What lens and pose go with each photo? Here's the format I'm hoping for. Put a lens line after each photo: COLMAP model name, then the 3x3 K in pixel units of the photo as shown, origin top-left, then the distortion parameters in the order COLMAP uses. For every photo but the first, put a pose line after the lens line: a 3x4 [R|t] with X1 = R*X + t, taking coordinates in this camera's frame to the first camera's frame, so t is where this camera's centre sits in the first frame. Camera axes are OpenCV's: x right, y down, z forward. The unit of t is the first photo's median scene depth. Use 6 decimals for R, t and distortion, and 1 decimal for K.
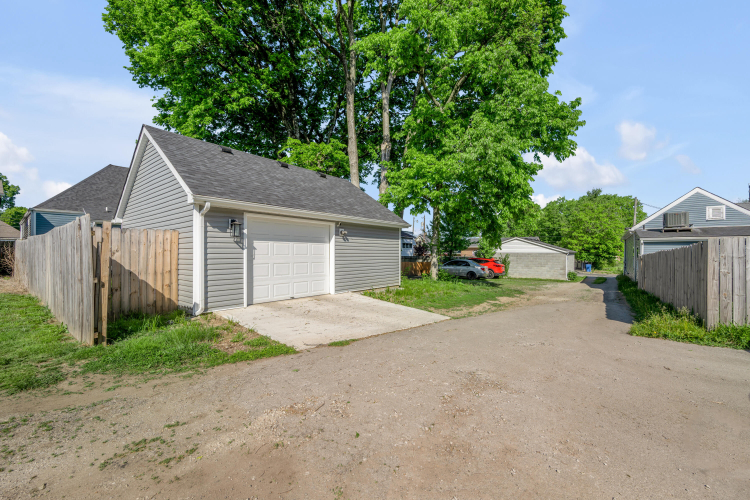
lens RADIAL K [[306.6, 0, 368.2], [0, 306.6, 240.5], [0, 0, 1]] dist [-0.000045, 0.000066]
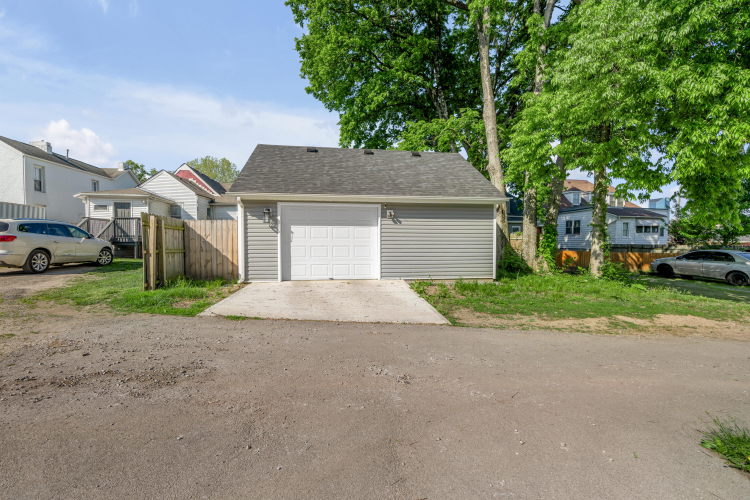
lens RADIAL K [[306.6, 0, 368.2], [0, 306.6, 240.5], [0, 0, 1]] dist [-0.000045, 0.000066]
pose [[0.728226, -0.002106, -0.685334, 0.558243], [0.027140, 0.999299, 0.025768, 0.030285], [0.684799, -0.037365, 0.727773, 0.315715]]
